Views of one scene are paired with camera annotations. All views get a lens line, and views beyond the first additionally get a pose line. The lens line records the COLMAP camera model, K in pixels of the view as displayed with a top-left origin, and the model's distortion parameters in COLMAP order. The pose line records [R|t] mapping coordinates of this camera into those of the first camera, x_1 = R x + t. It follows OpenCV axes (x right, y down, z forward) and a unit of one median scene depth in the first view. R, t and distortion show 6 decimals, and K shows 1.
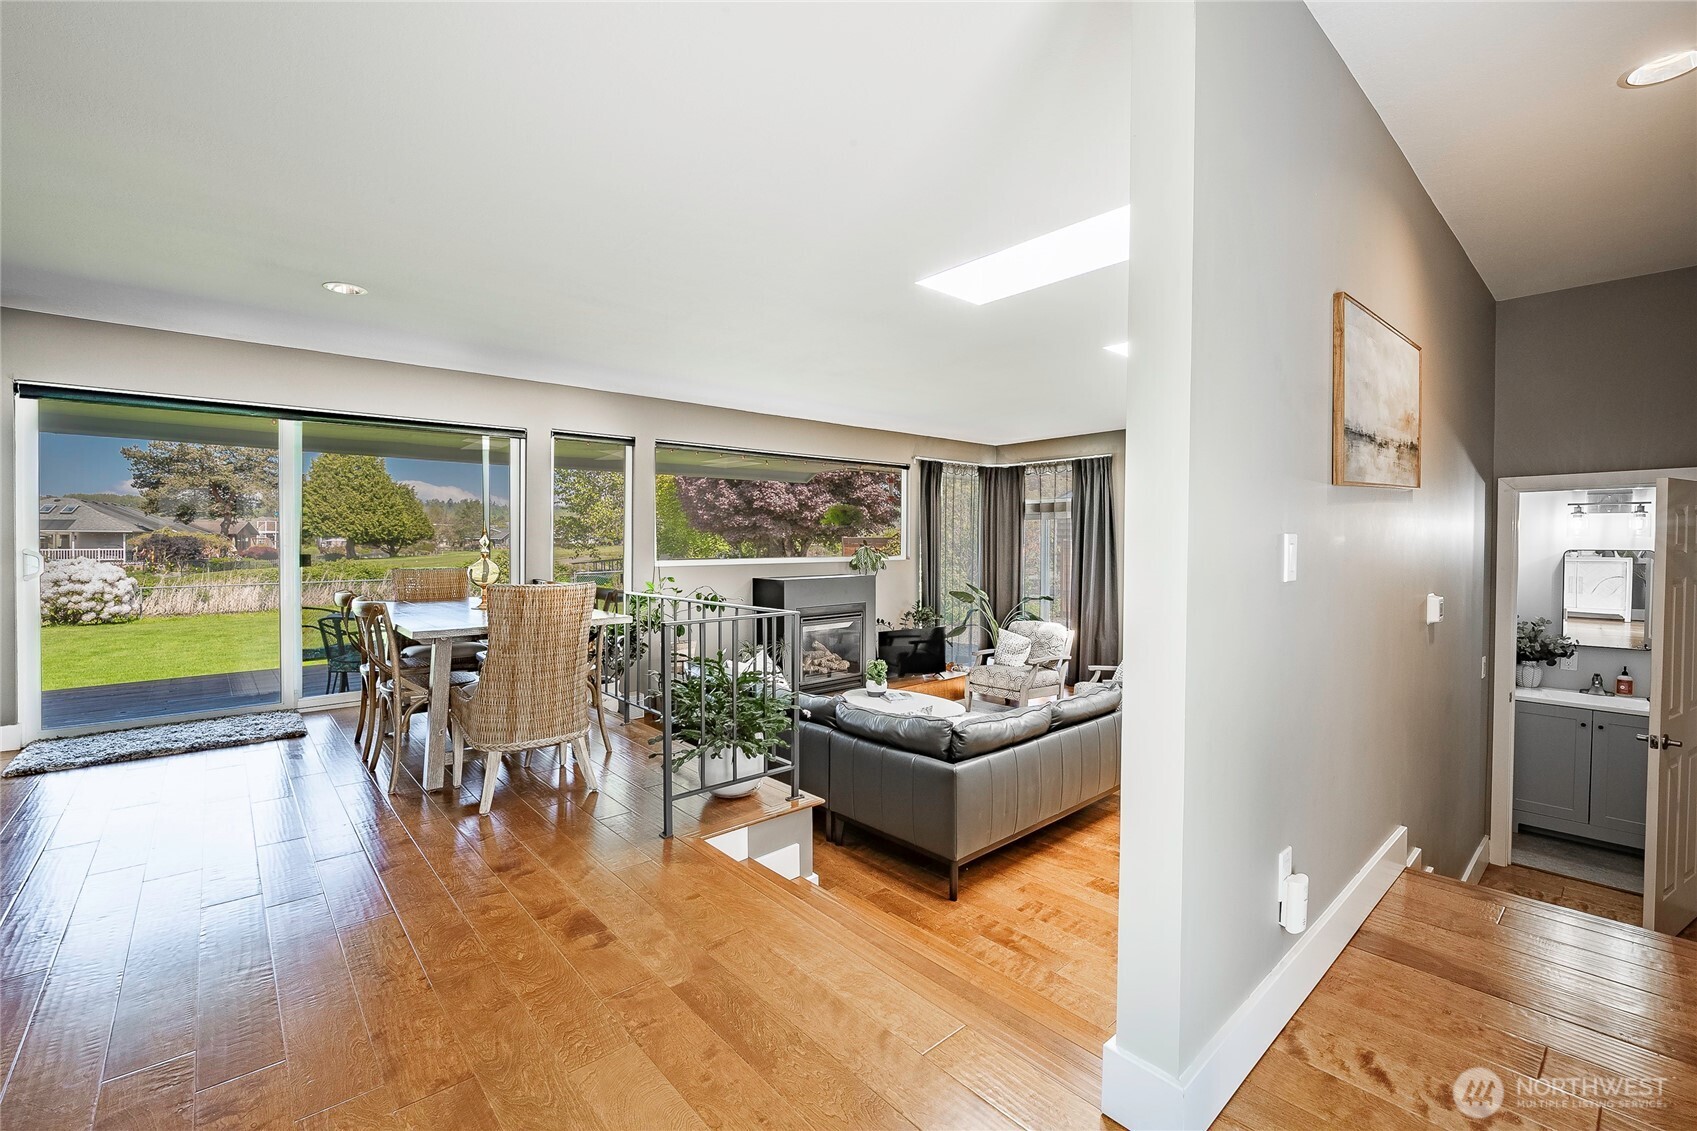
lens RADIAL K [[723.6, 0, 849.0], [0, 723.6, 547.8], [0, 0, 1]] dist [-0.008233, -0.000699]
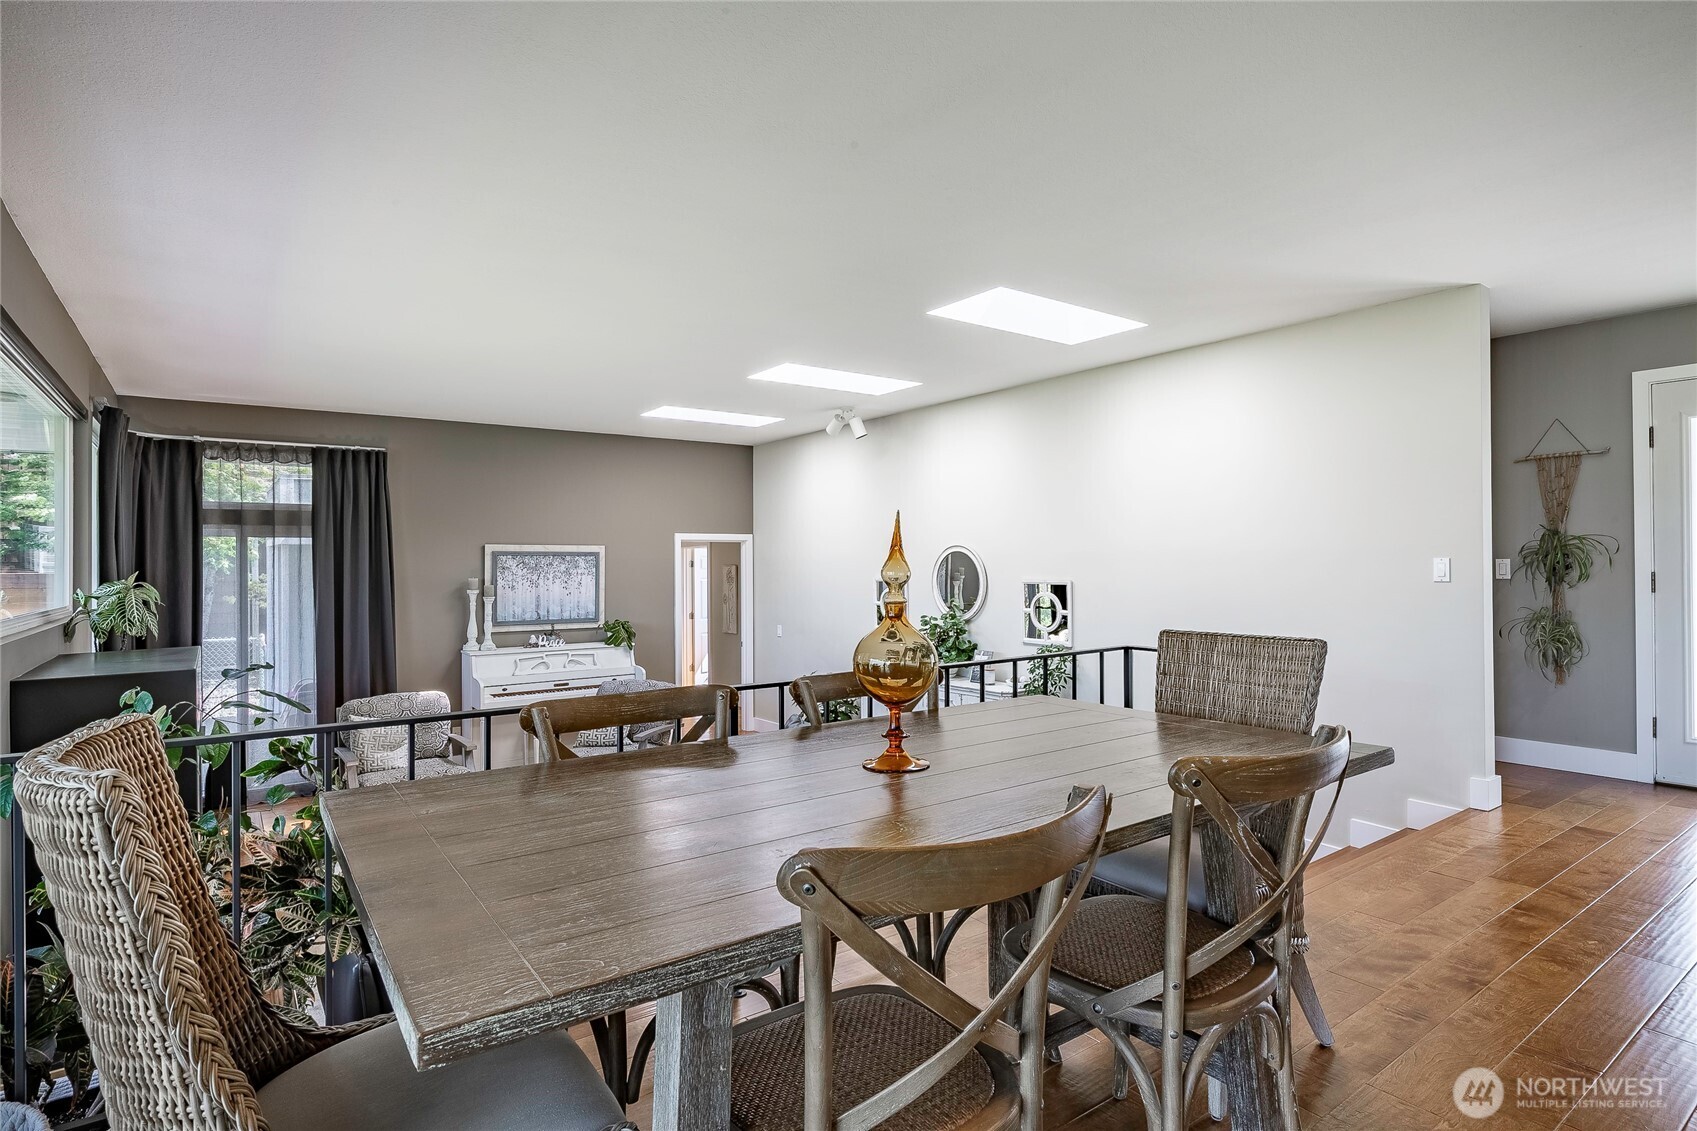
lens RADIAL K [[866.3, 0, 849.2], [0, 866.3, 557.3], [0, 0, 1]] dist [-0.004414, -0.000582]
pose [[0.098608, 0.007552, 0.995098, -0.393192], [0.018886, 0.999777, -0.009459, -0.006160], [-0.994947, 0.019726, 0.098444, 0.415028]]
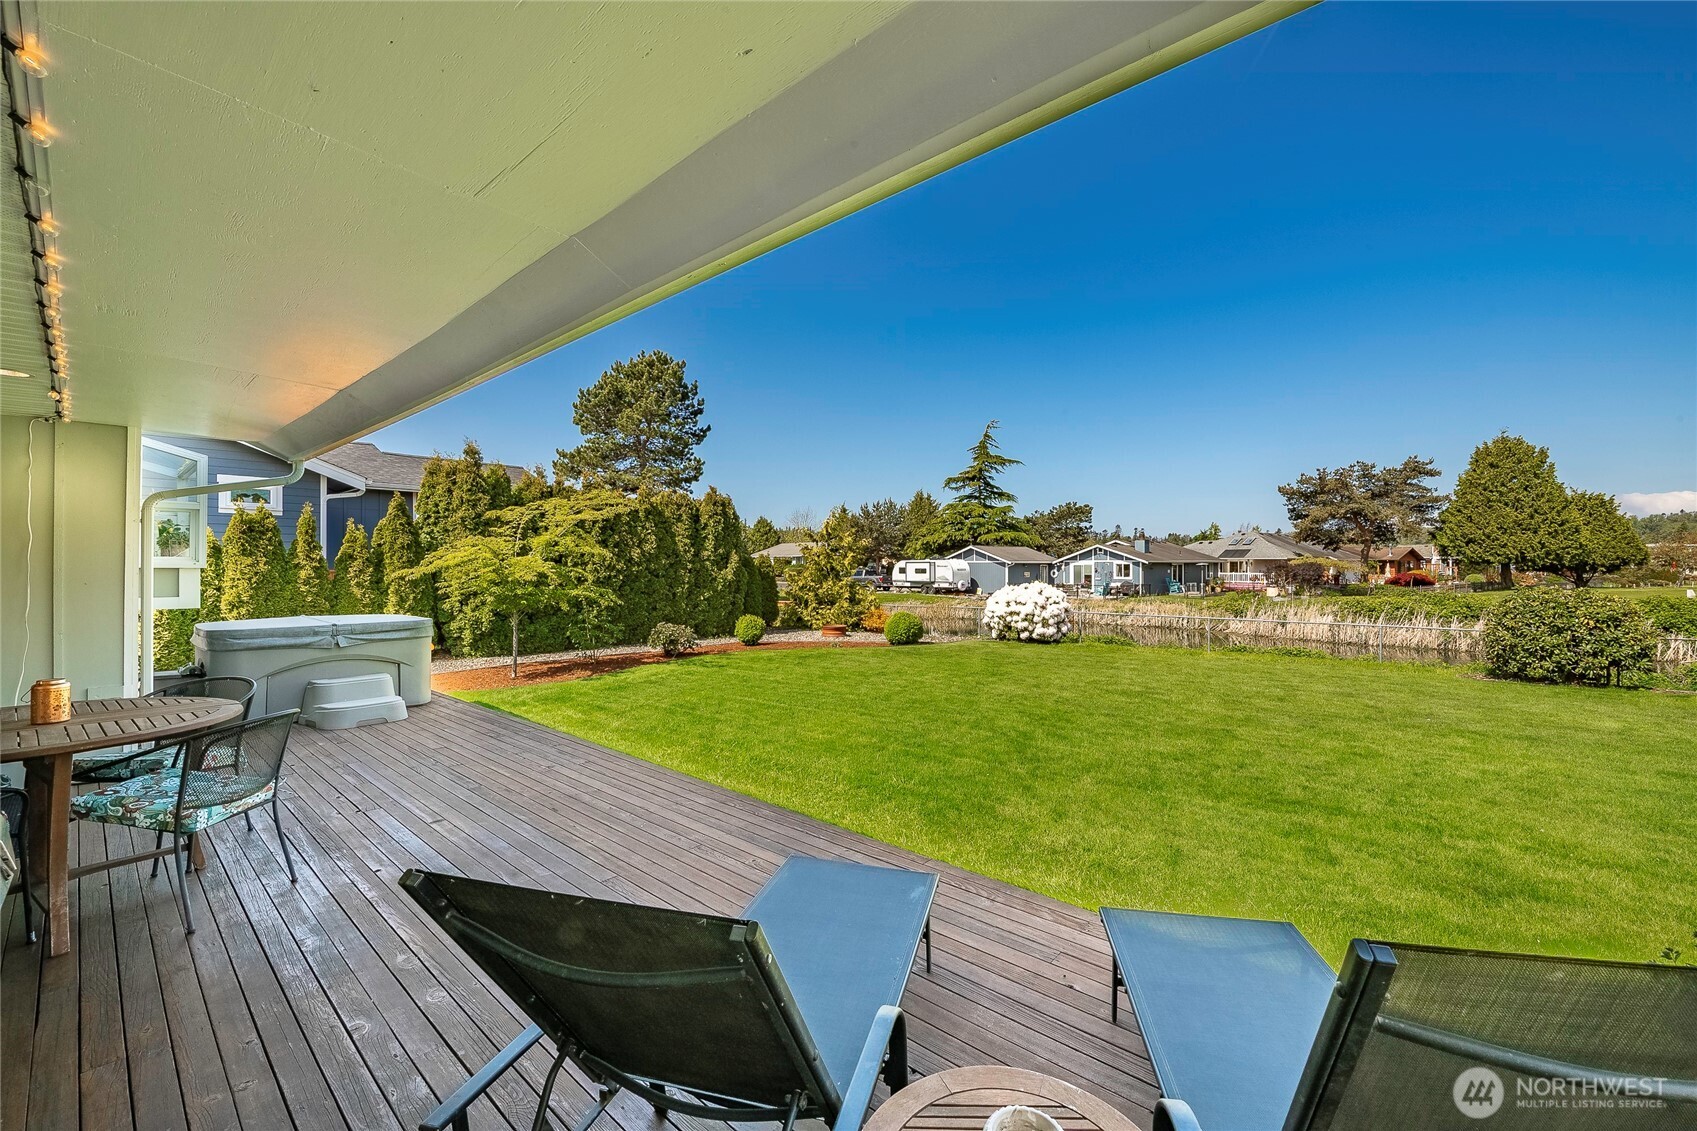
lens RADIAL K [[675.5, 0, 853.2], [0, 675.5, 561.6], [0, 0, 1]] dist [-0.010558, -0.000621]
pose [[0.121235, -0.004505, -0.992614, -0.061052], [-0.011810, 0.999912, -0.005981, -0.015971], [0.992554, 0.012448, 0.121171, 0.950920]]
